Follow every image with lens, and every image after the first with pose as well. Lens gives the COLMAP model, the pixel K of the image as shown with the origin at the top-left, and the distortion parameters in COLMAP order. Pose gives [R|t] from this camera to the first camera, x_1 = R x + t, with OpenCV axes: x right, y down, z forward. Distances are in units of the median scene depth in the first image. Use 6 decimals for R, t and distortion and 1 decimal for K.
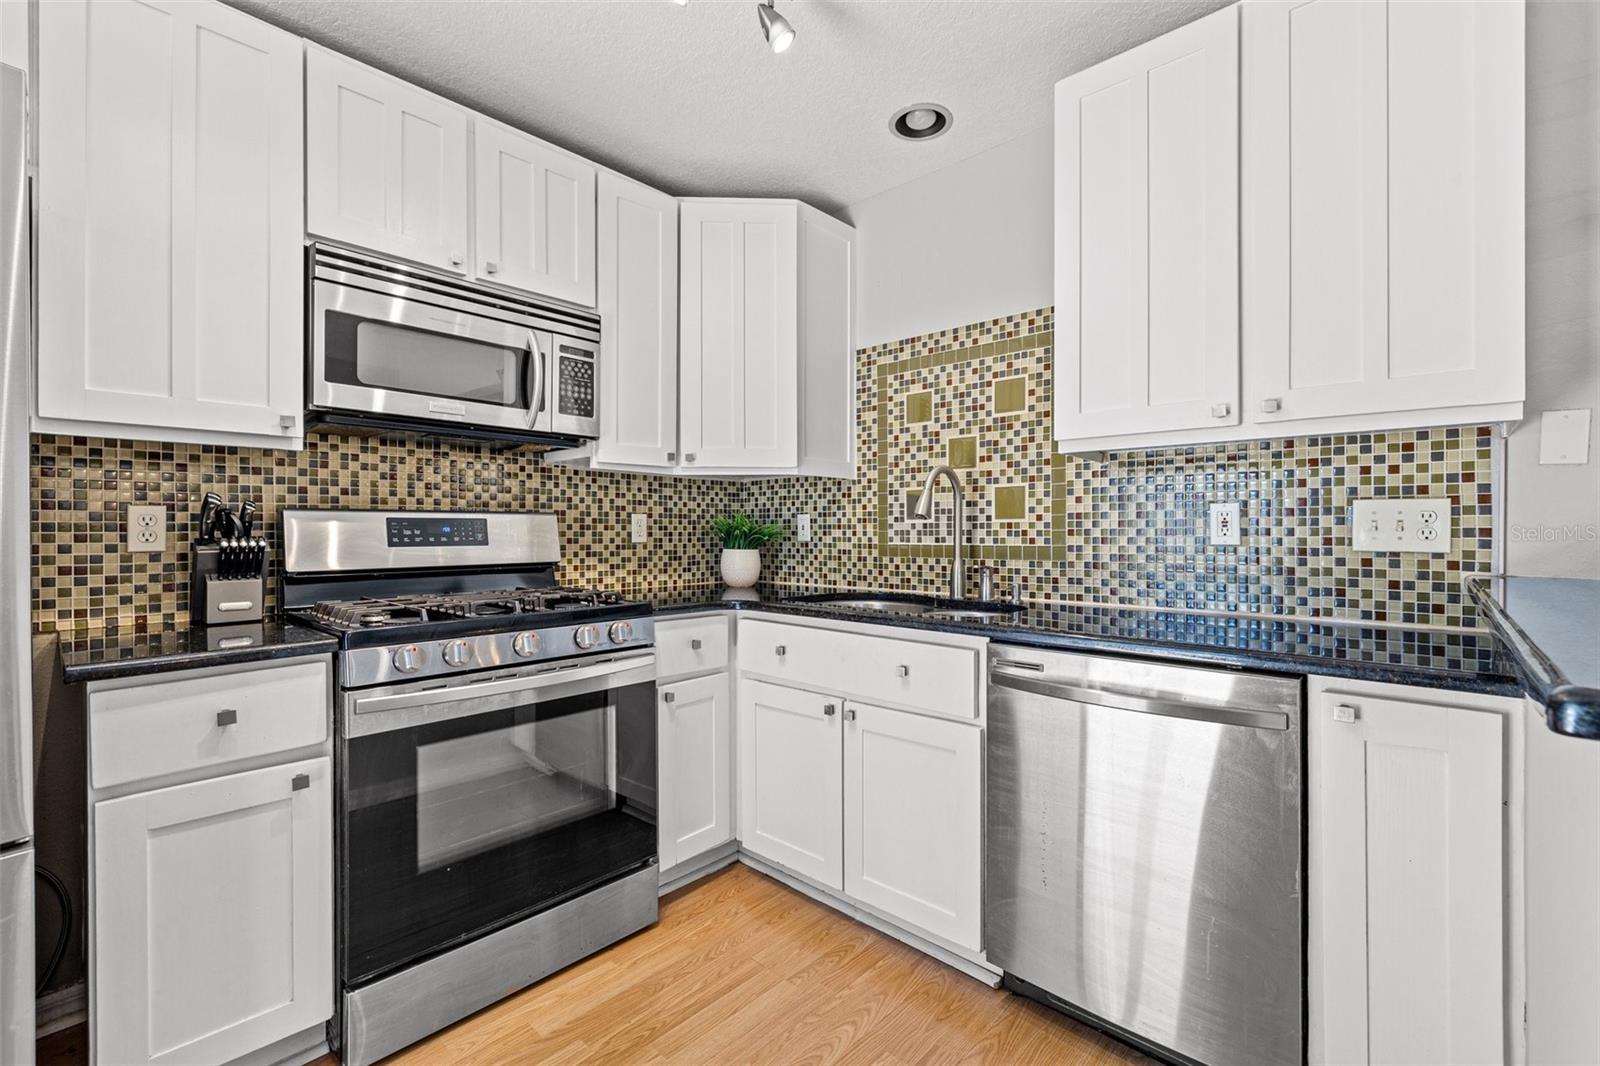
lens RADIAL K [[692.1, 0, 797.0], [0, 692.1, 529.0], [0, 0, 1]] dist [0.003718, 0.000248]
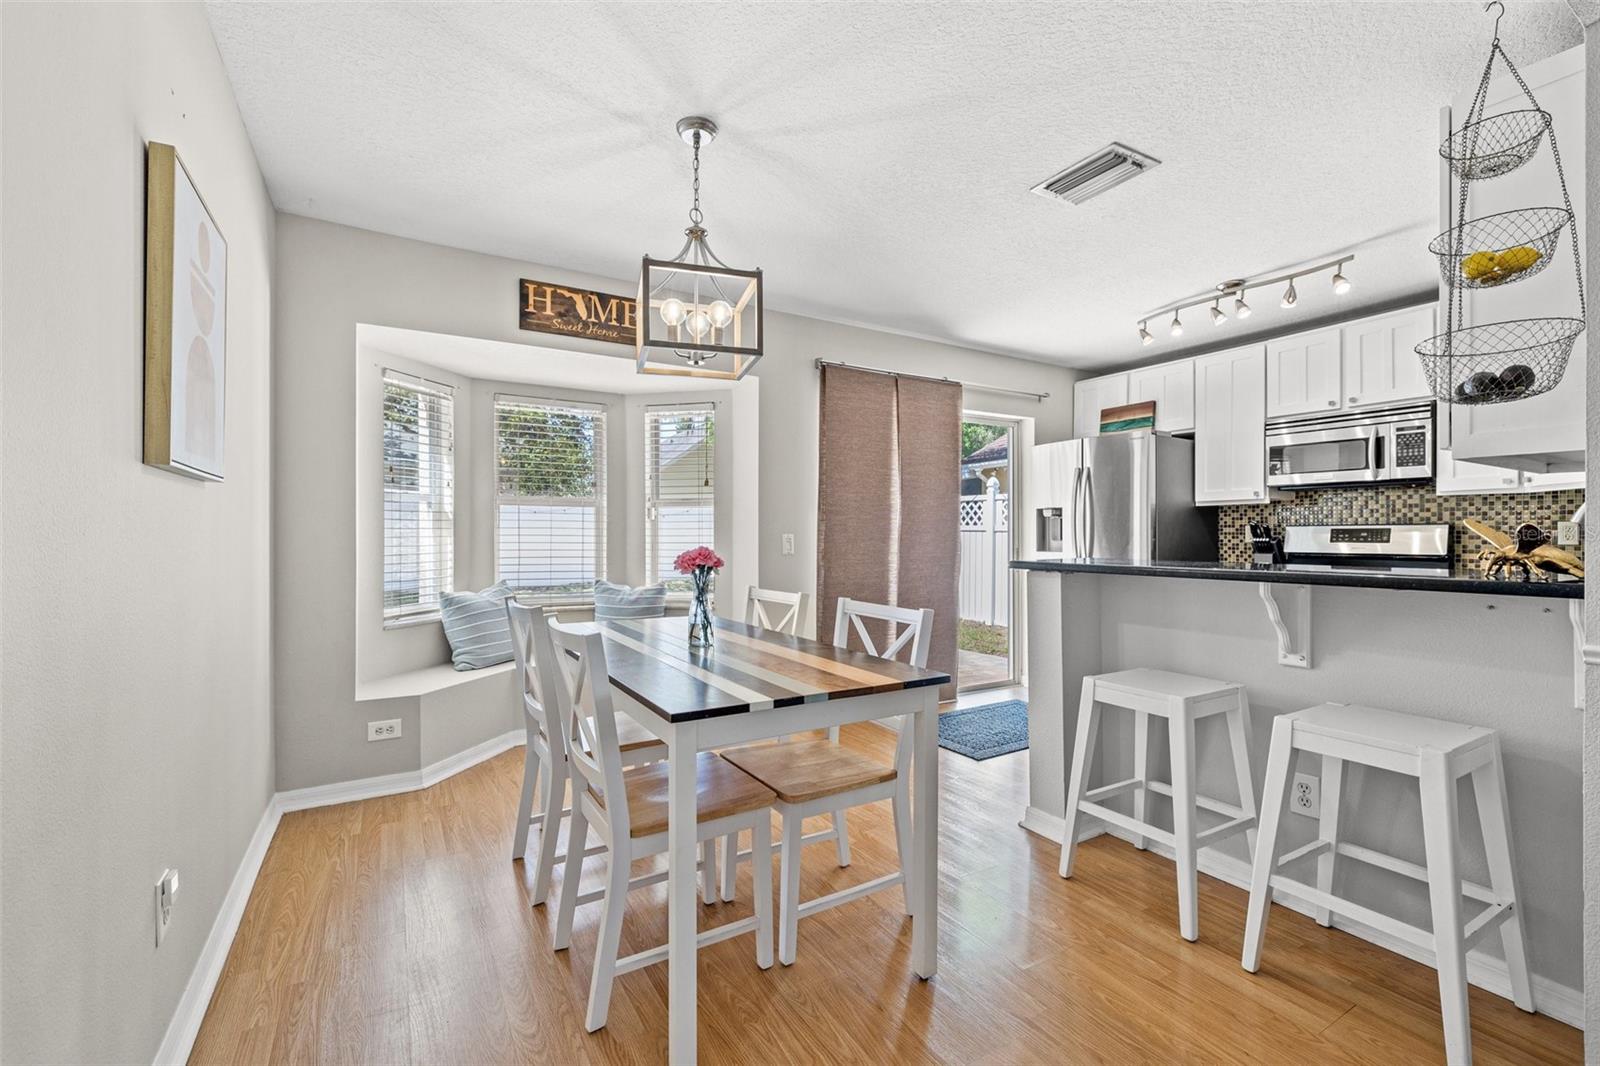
lens RADIAL K [[692.1, 0, 799.0], [0, 692.1, 530.5], [0, 0, 1]] dist [0.003718, 0.000248]
pose [[-0.265756, -0.006870, -0.964016, 1.651346], [-0.001274, 0.999976, -0.006775, 0.005238], [0.964040, -0.000572, -0.265758, 0.015515]]
